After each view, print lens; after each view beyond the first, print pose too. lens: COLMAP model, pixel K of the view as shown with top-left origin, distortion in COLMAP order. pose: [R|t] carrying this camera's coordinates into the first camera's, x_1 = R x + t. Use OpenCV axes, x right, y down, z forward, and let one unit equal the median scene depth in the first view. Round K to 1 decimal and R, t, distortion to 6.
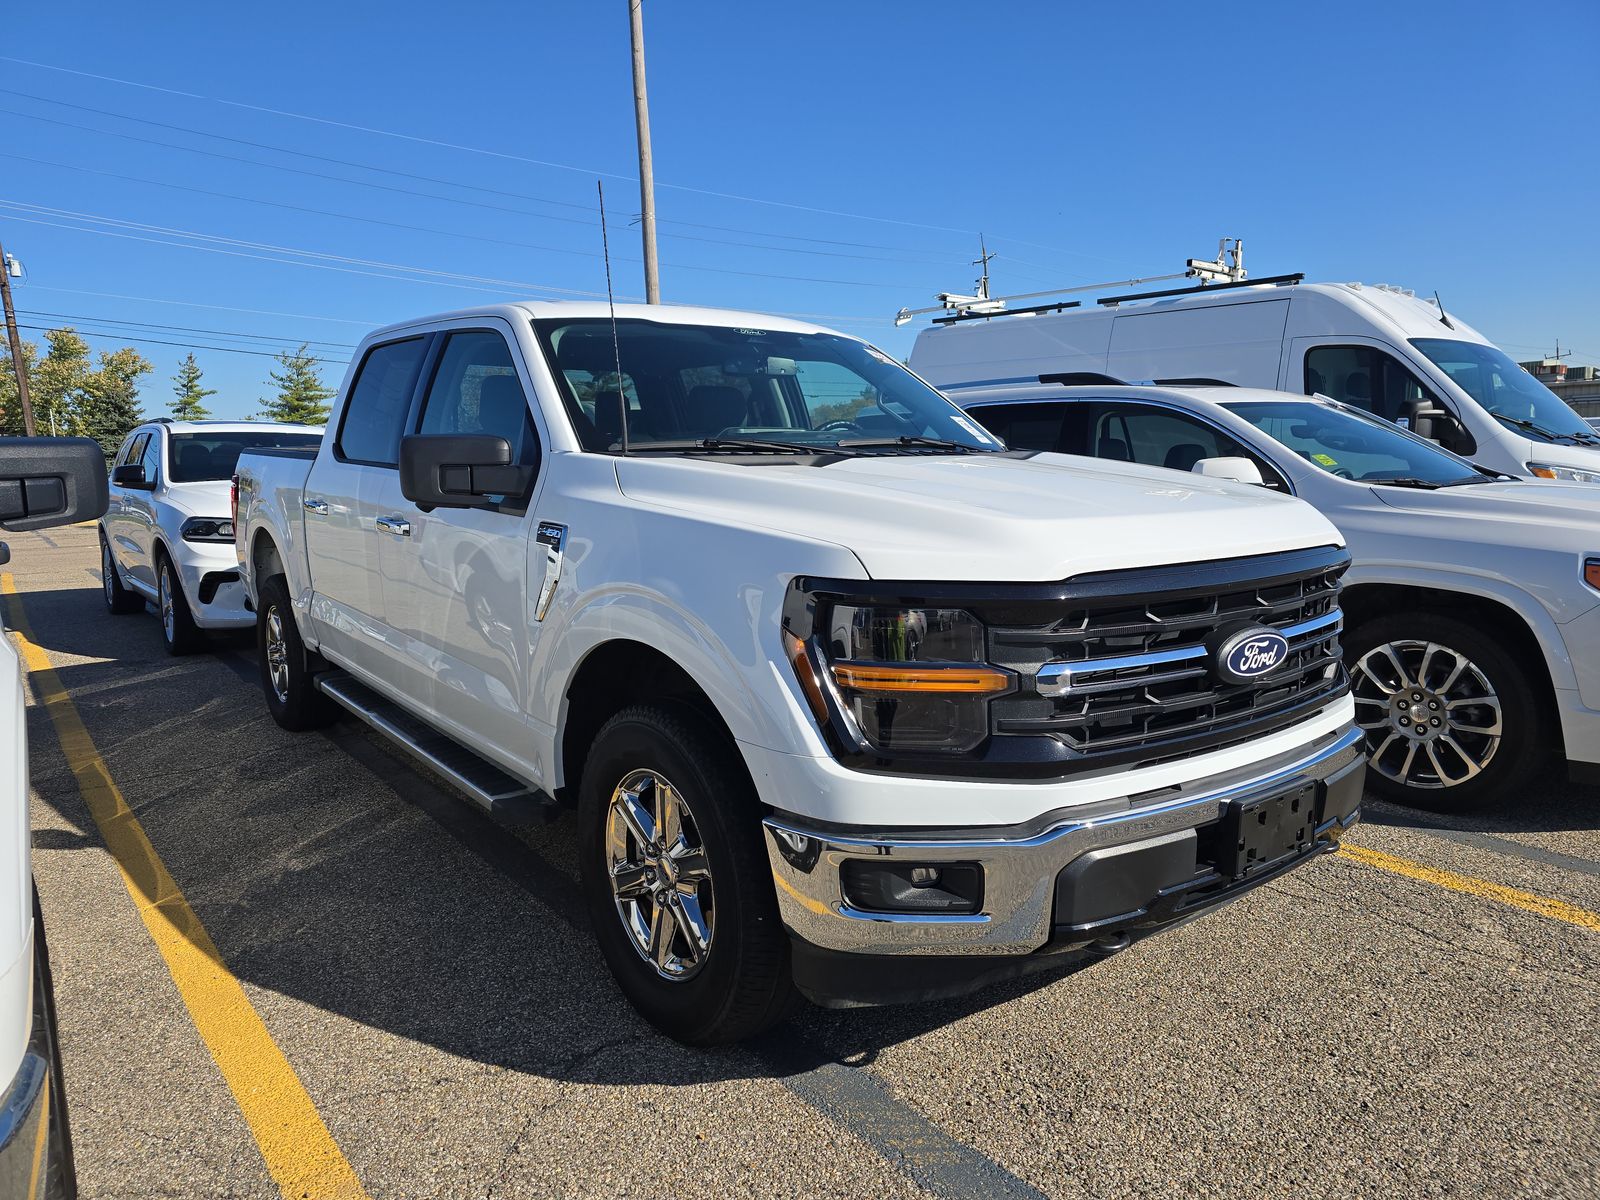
lens RADIAL K [[1084.5, 0, 792.5], [0, 1084.5, 592.3], [0, 0, 1]] dist [0.079096, -0.081404]
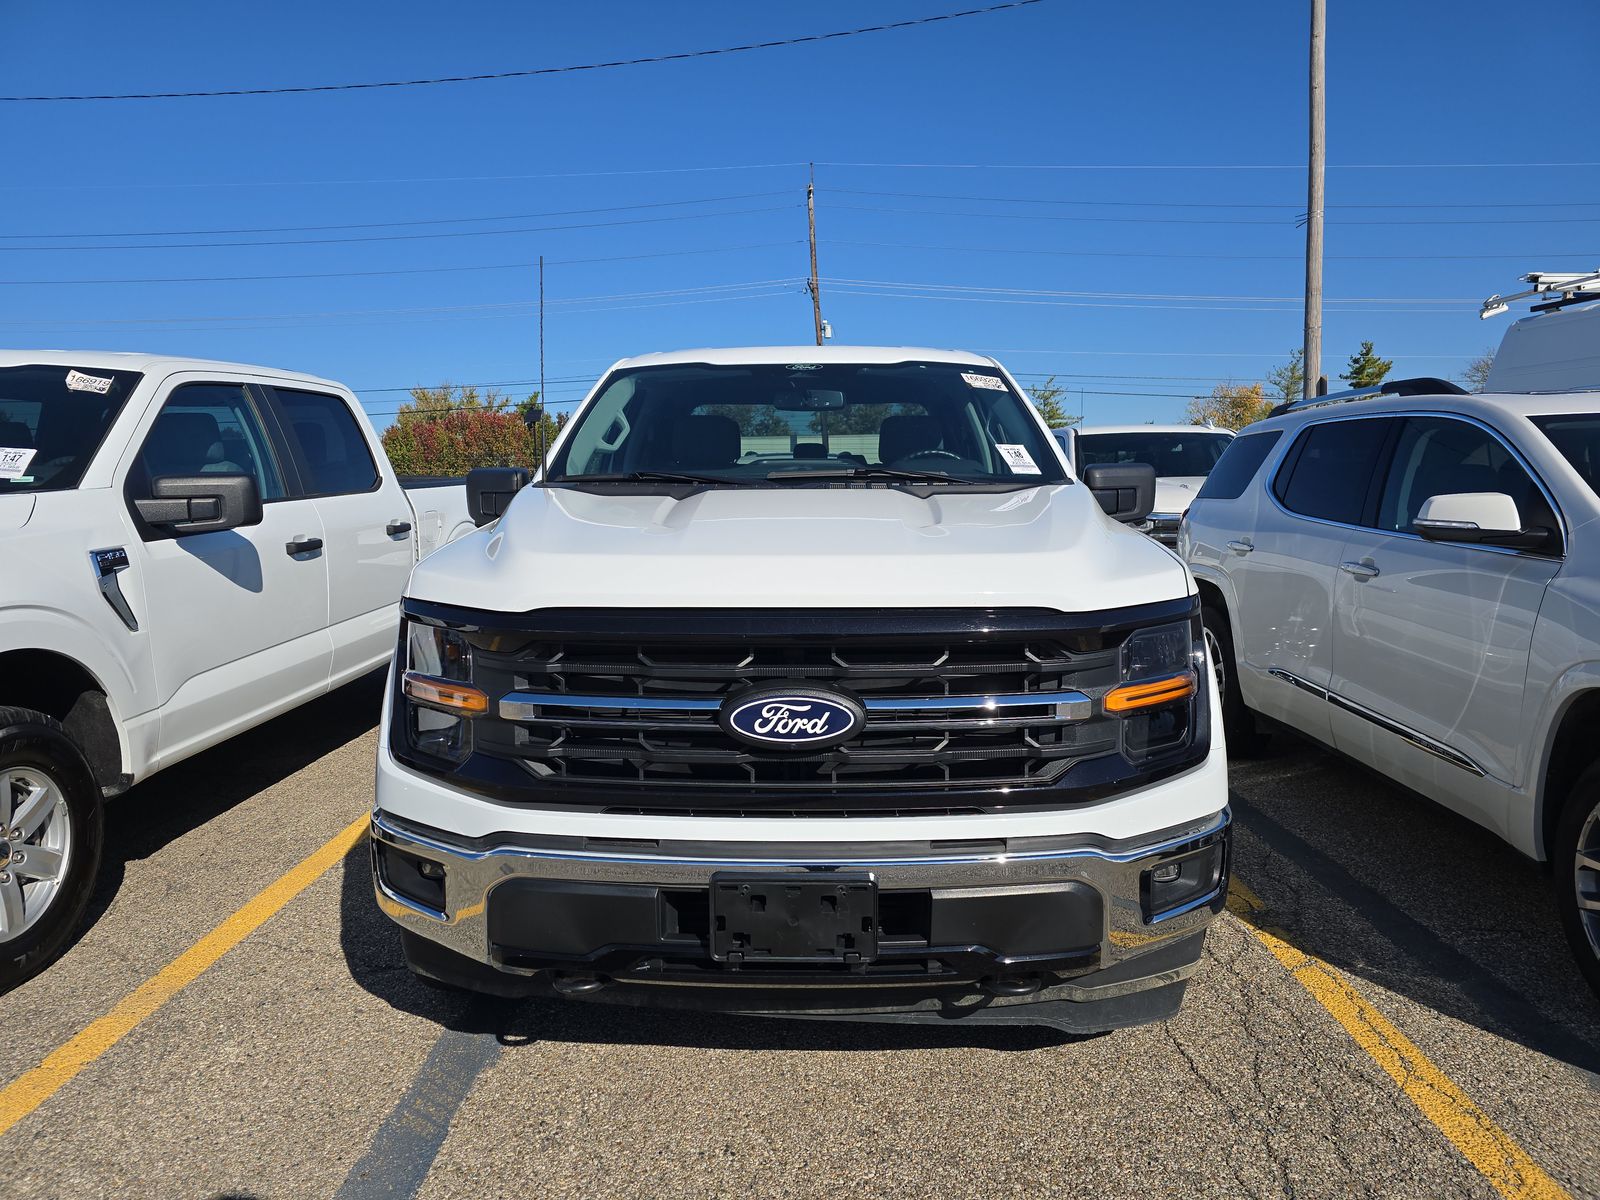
lens RADIAL K [[1084.5, 0, 792.5], [0, 1084.5, 592.3], [0, 0, 1]] dist [0.079096, -0.081404]
pose [[0.772872, 0.069682, -0.630725, 0.792665], [-0.083192, 0.996500, 0.008151, -0.042684], [0.629085, 0.046172, 0.775964, 0.258955]]
